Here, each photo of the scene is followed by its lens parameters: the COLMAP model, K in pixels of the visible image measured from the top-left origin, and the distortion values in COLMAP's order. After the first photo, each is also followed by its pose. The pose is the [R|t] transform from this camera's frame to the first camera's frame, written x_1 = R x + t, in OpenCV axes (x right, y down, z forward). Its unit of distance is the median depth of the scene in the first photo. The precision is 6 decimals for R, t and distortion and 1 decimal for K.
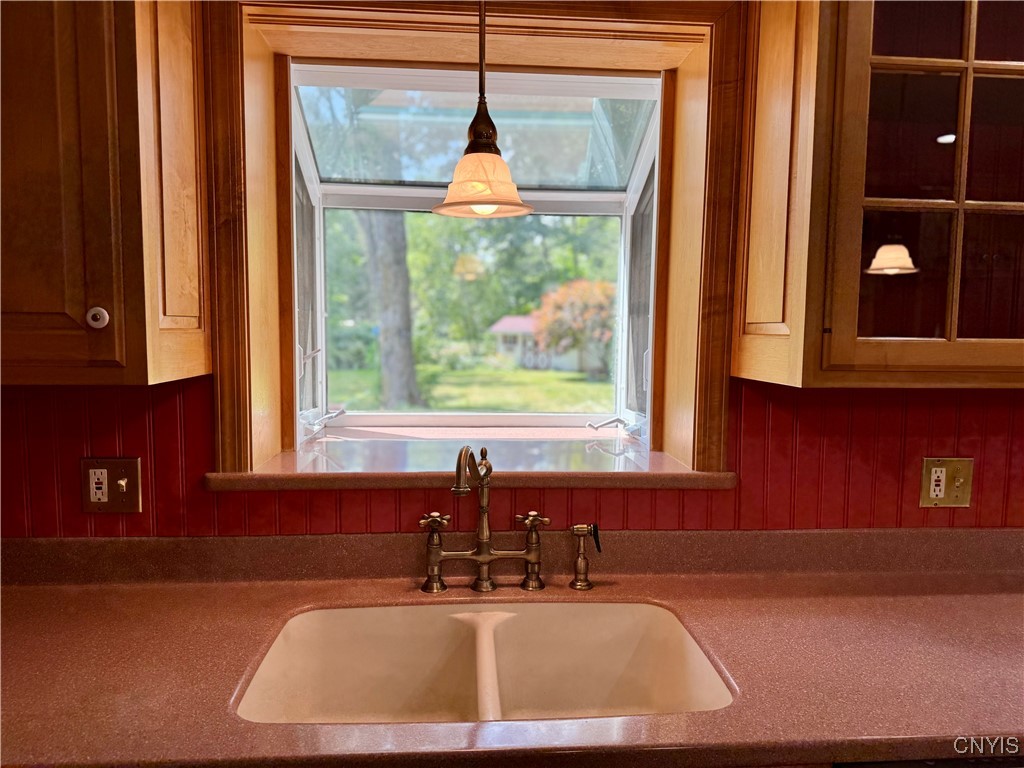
lens RADIAL K [[711.1, 0, 513.8], [0, 711.1, 382.7], [0, 0, 1]] dist [0.072101, -0.097205]
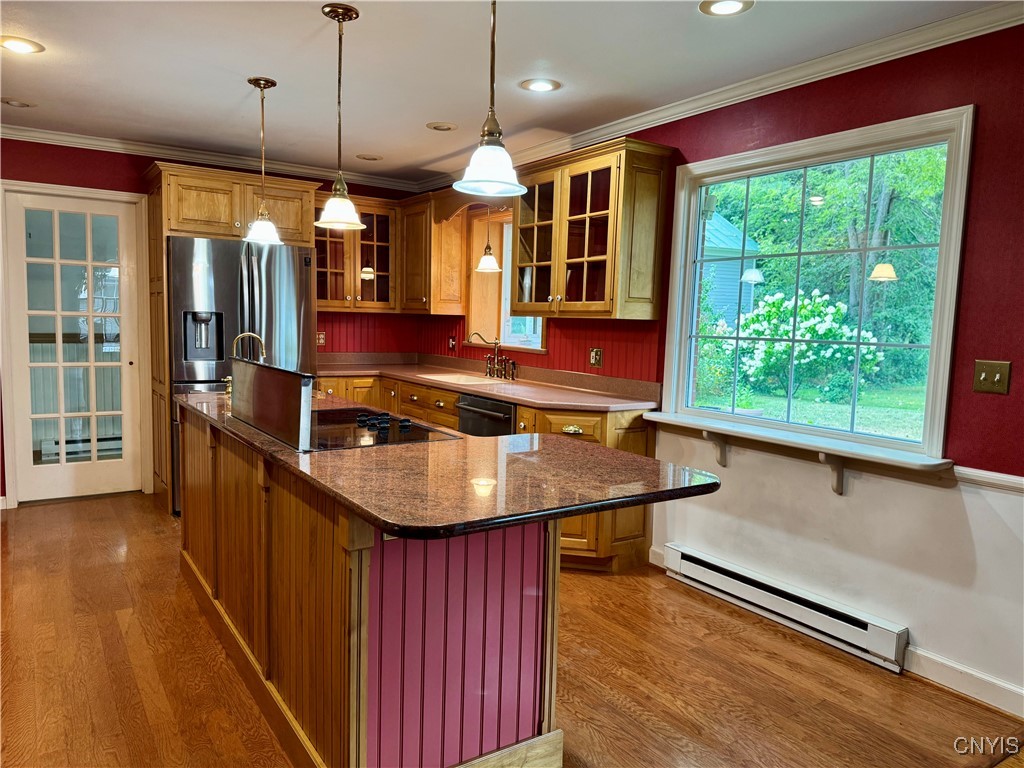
lens RADIAL K [[711.1, 0, 517.6], [0, 711.1, 382.8], [0, 0, 1]] dist [0.072101, -0.097205]
pose [[0.488578, 0.078797, -0.868955, 2.945314], [-0.092790, 0.994958, 0.038051, 0.173528], [0.867572, 0.062040, 0.493427, -0.588905]]
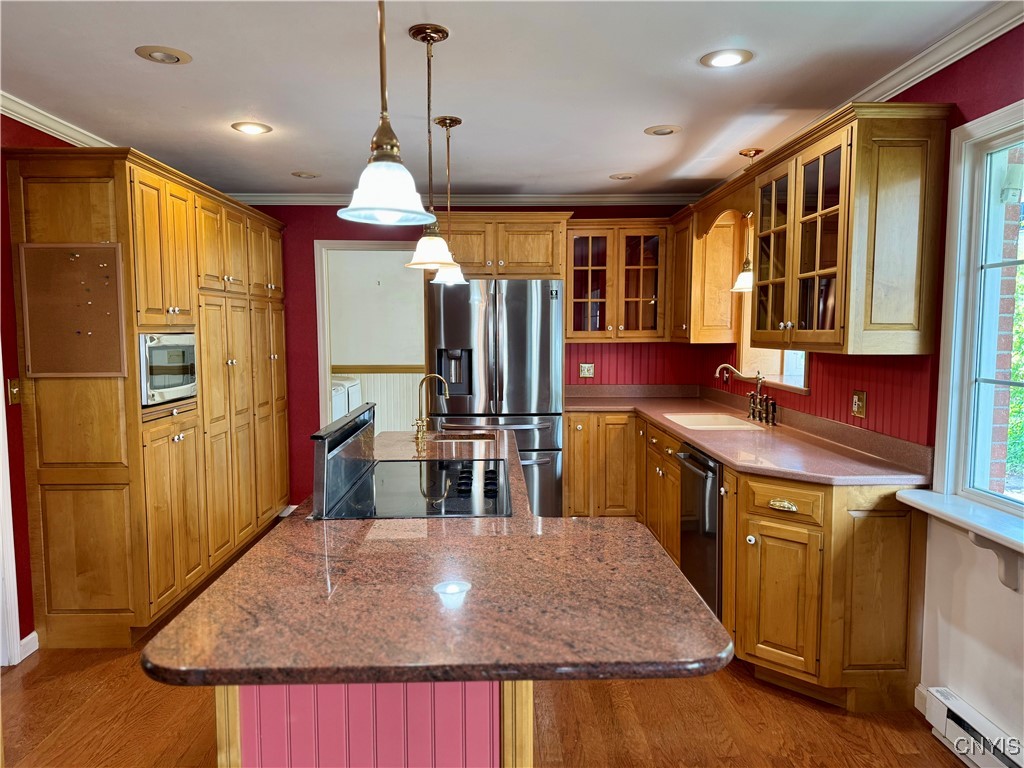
lens RADIAL K [[711.1, 0, 507.4], [0, 711.1, 383.7], [0, 0, 1]] dist [0.072101, -0.097205]
pose [[-0.066862, 0.061938, -0.995838, 2.776859], [-0.081741, 0.994376, 0.067336, 0.037769], [0.994408, 0.085903, -0.061423, 0.174605]]
